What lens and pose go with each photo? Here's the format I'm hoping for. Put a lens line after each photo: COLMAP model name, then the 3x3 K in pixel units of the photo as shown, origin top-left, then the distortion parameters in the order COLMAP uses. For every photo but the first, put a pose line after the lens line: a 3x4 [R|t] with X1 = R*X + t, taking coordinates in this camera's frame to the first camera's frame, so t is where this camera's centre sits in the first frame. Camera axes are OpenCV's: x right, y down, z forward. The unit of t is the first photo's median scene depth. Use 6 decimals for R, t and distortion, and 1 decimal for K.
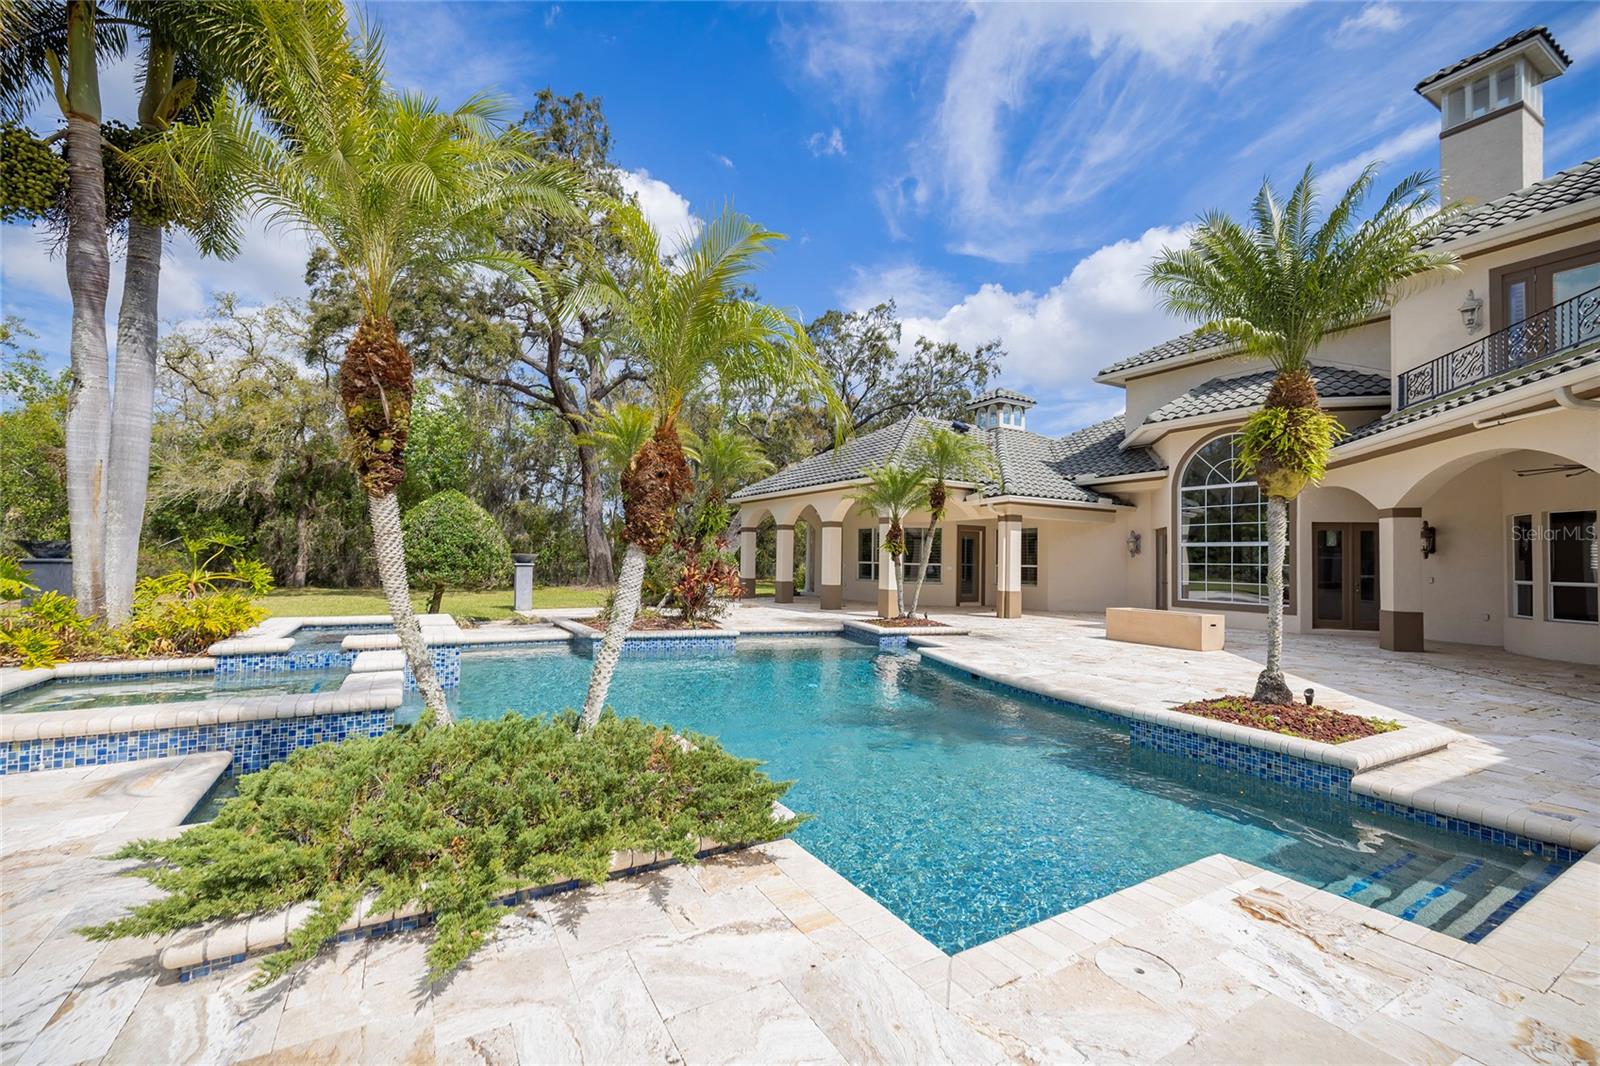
lens RADIAL K [[669.1, 0, 789.9], [0, 669.1, 534.5], [0, 0, 1]] dist [0.000827, -0.000279]
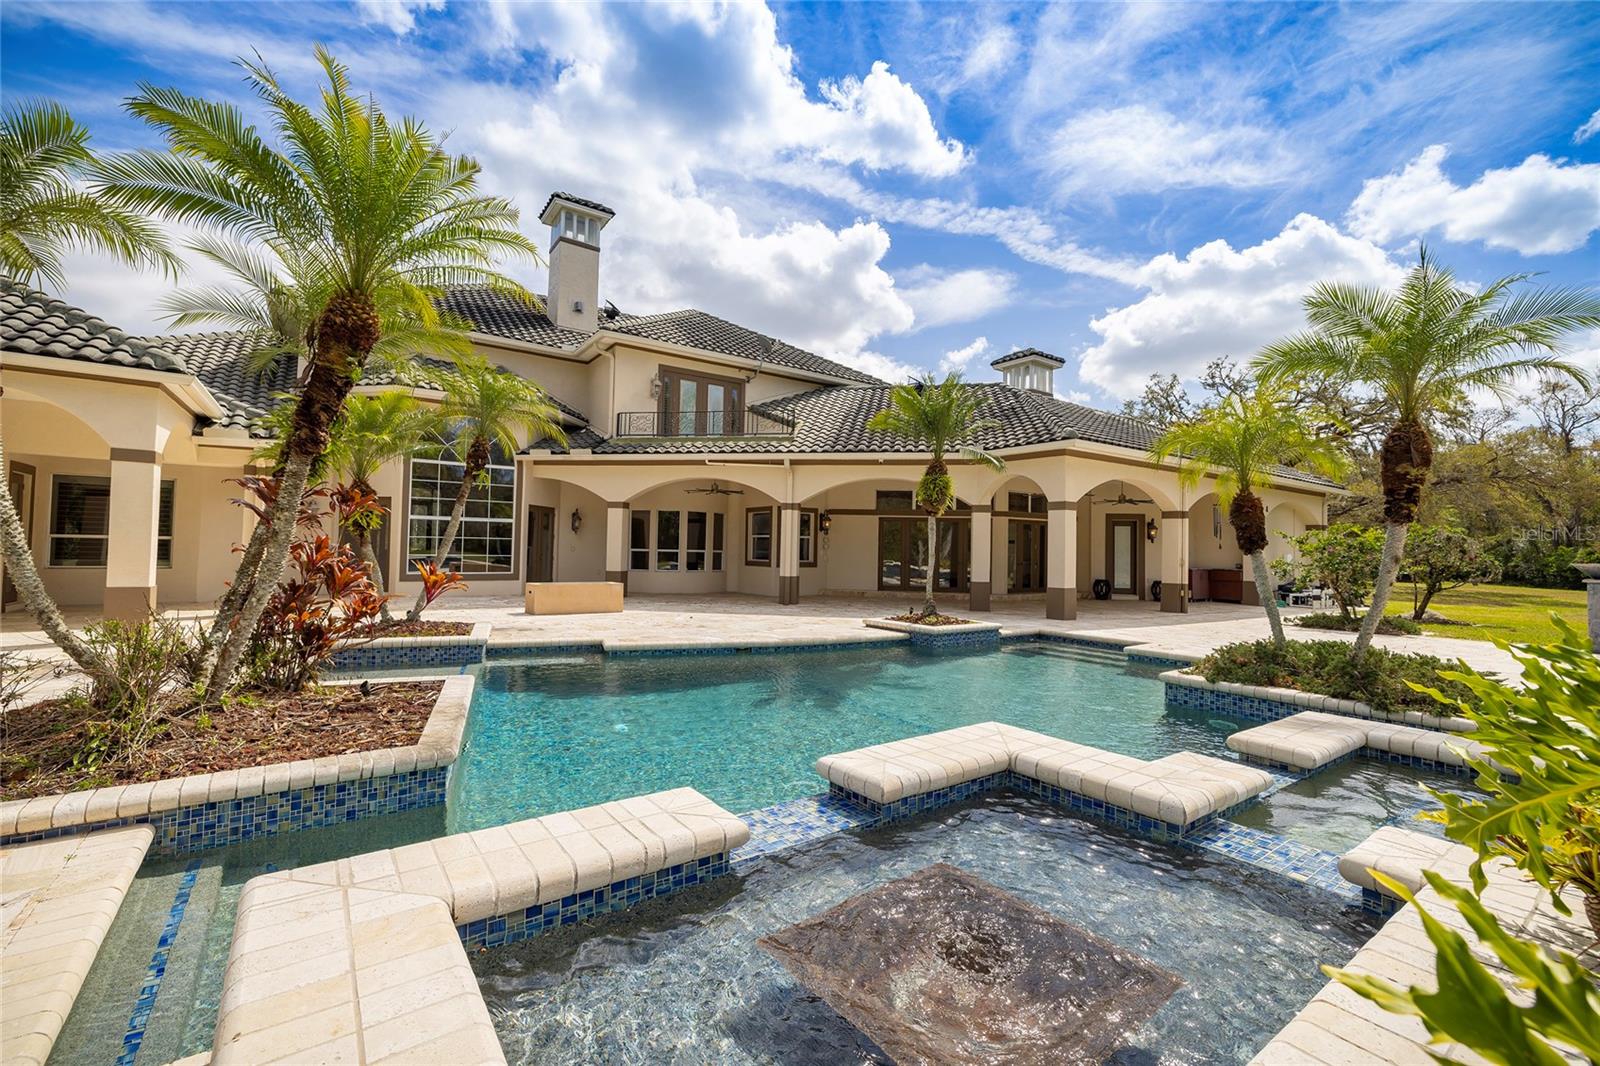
lens RADIAL K [[664.9, 0, 793.9], [0, 664.9, 528.8], [0, 0, 1]] dist [-0.005588, -0.000172]
pose [[-0.103699, 0.011339, 0.994544, -0.431201], [-0.059202, 0.998092, -0.017553, 0.016124], [-0.992845, -0.060700, -0.102830, 0.555174]]
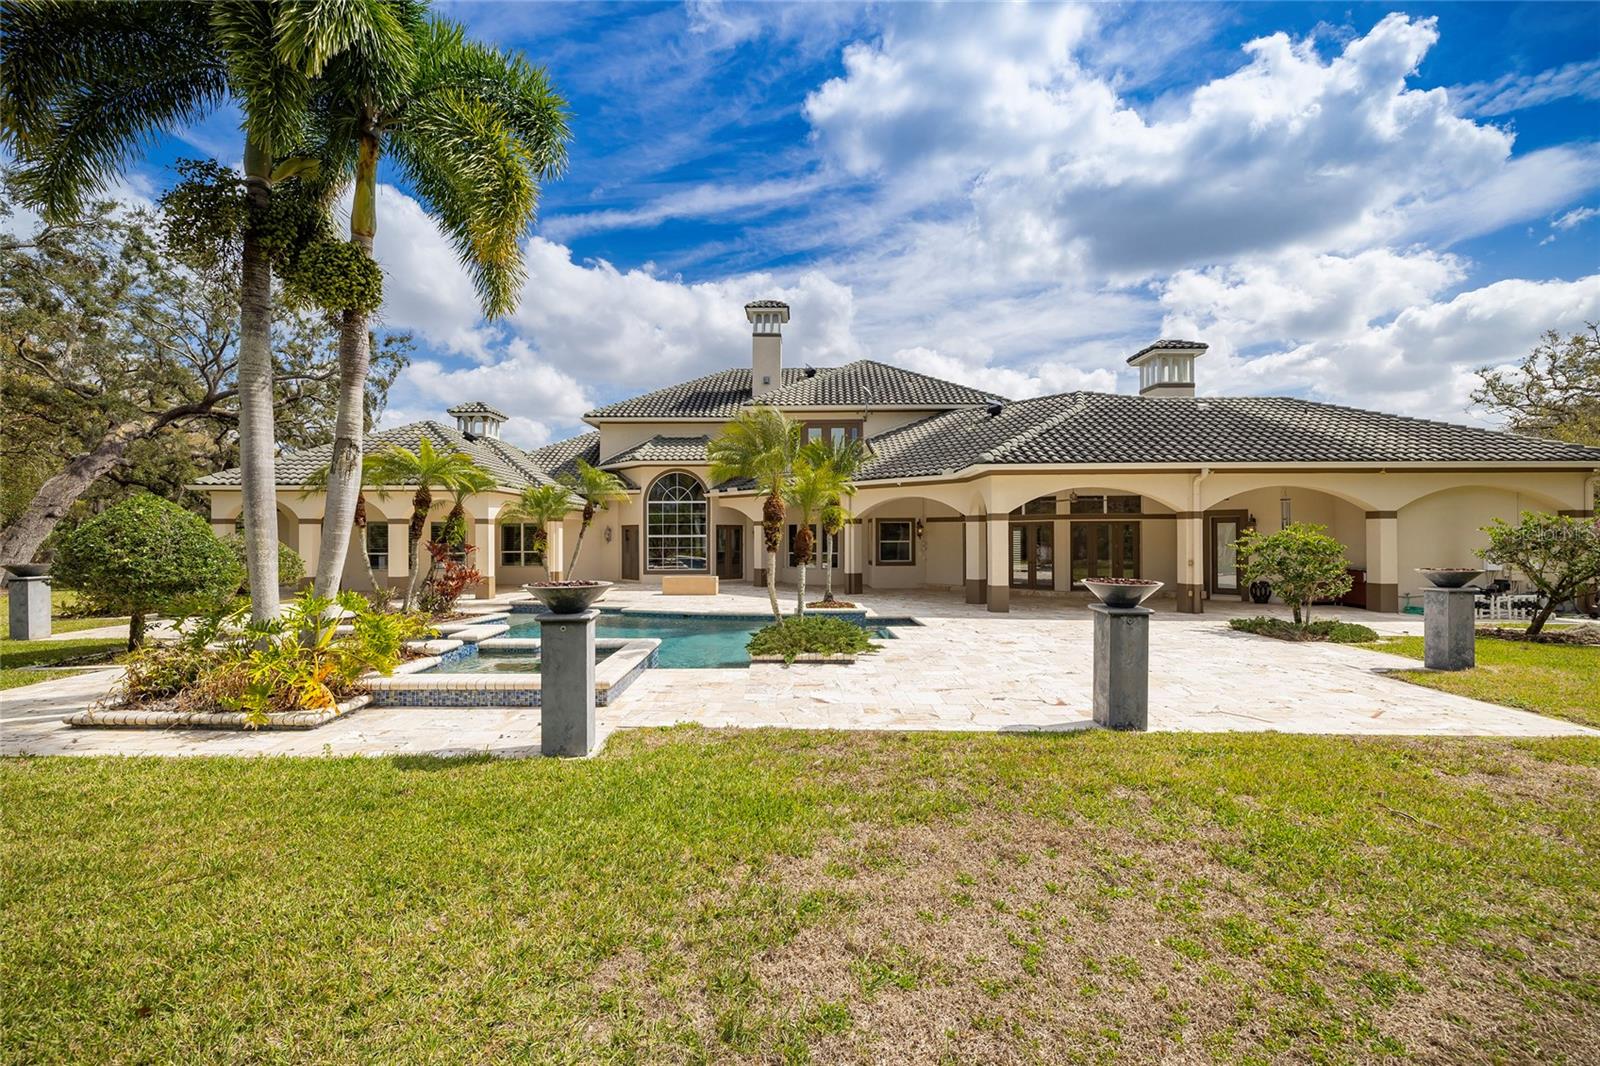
lens RADIAL K [[668.2, 0, 792.8], [0, 668.2, 532.2], [0, 0, 1]] dist [-0.001925, -0.000174]
pose [[0.494880, -0.013721, 0.868853, -0.668111], [-0.020738, 0.999404, 0.027594, -0.048030], [-0.868714, -0.031674, 0.494301, -0.116120]]
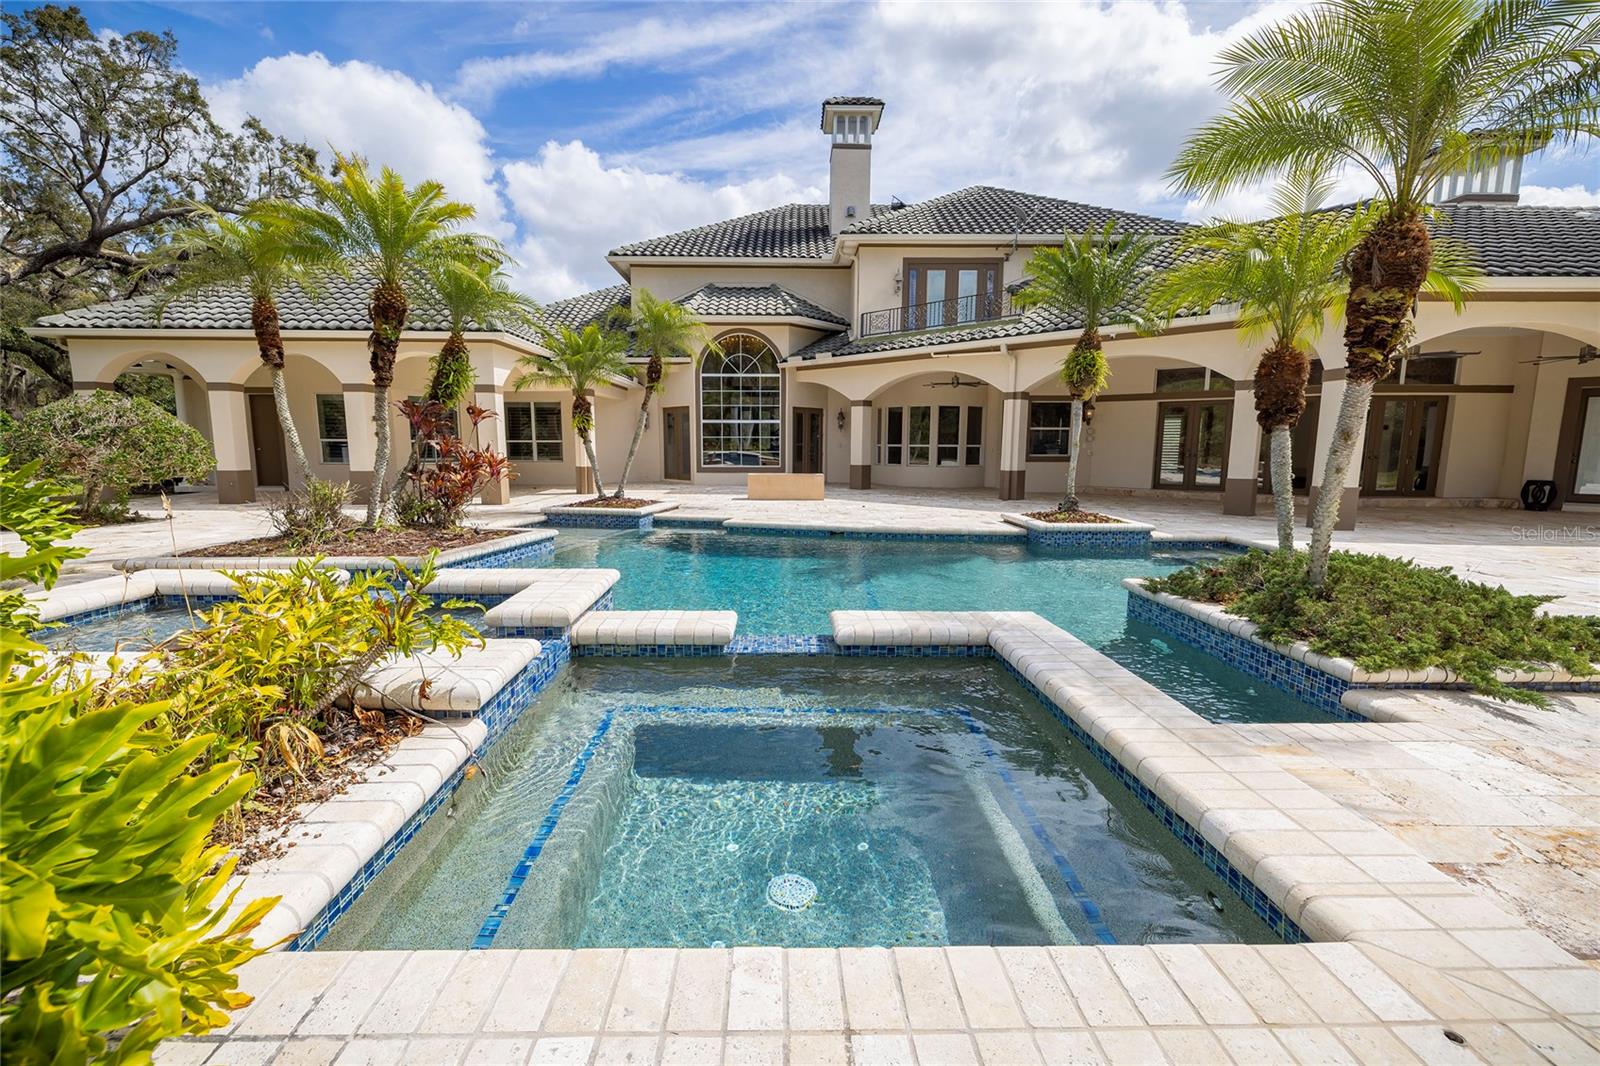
lens RADIAL K [[667.7, 0, 786.3], [0, 667.7, 531.3], [0, 0, 1]] dist [-0.000282, 0.000376]
pose [[0.482574, -0.131925, 0.865863, -0.430683], [-0.027588, 0.985811, 0.165576, 0.006601], [-0.875421, -0.103790, 0.472087, 0.271847]]
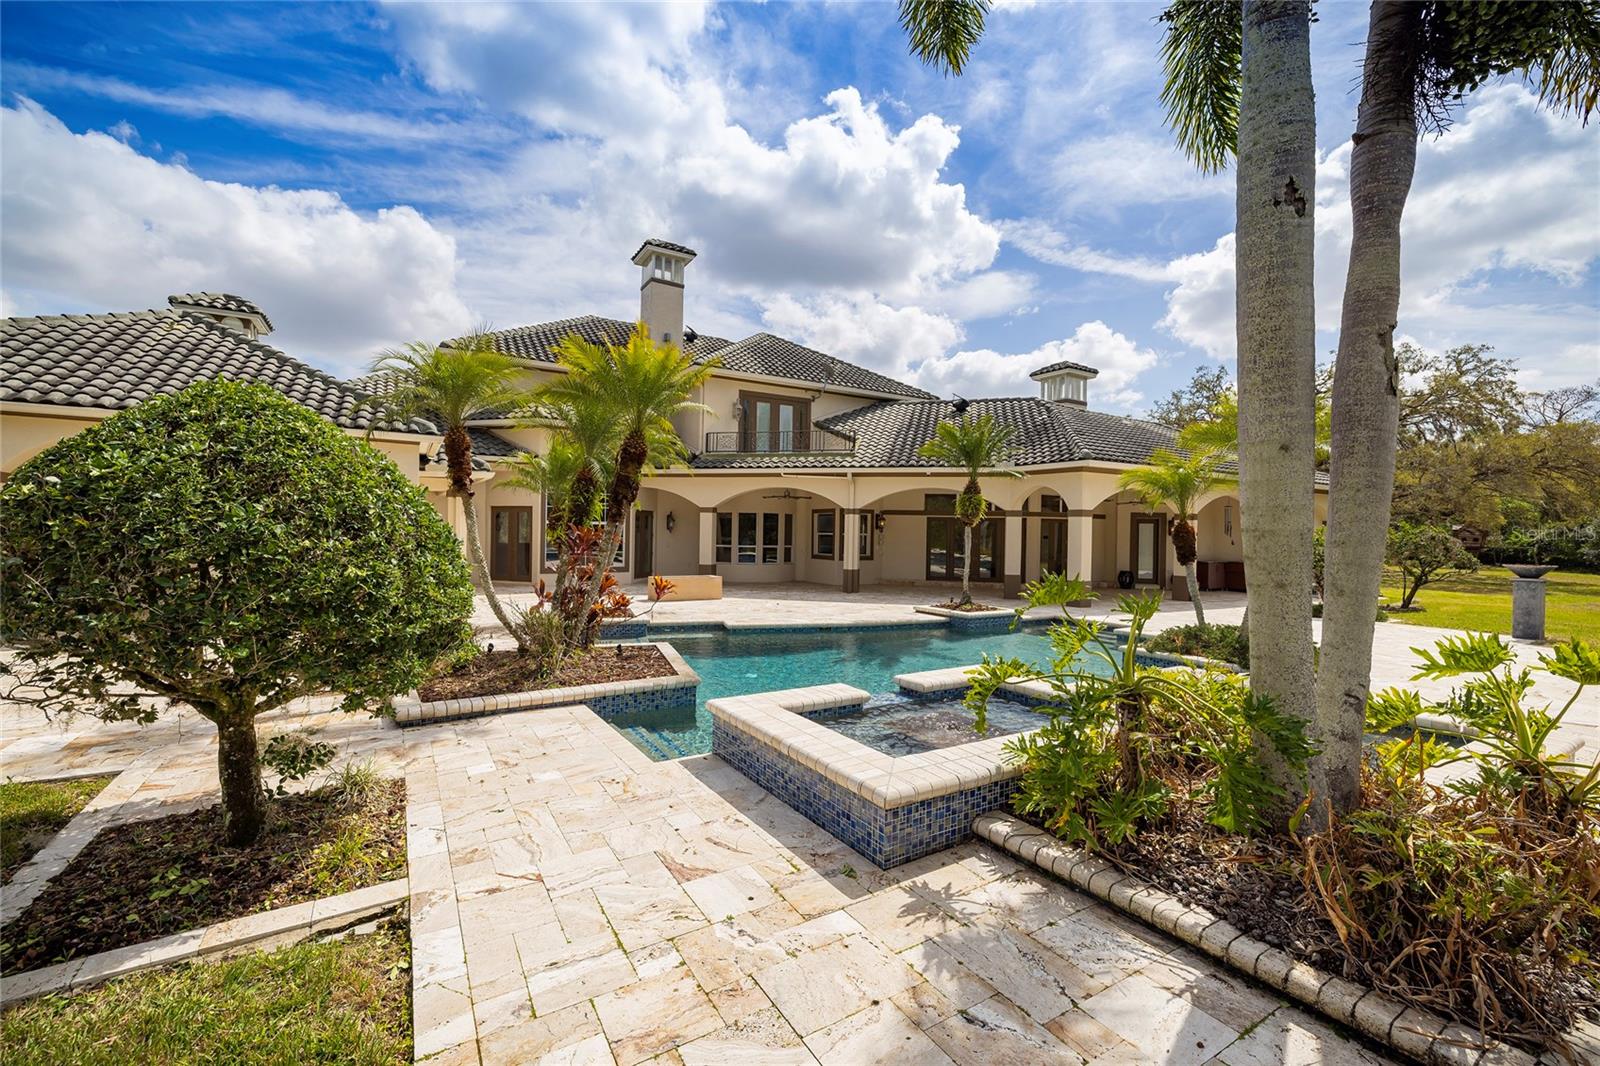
lens RADIAL K [[668.2, 0, 792.8], [0, 668.2, 532.2], [0, 0, 1]] dist [-0.001925, -0.000174]
pose [[-0.030194, -0.020360, 0.999337, -0.643005], [-0.054901, 0.998317, 0.018680, -0.014060], [-0.998035, -0.054300, -0.031261, 0.603085]]
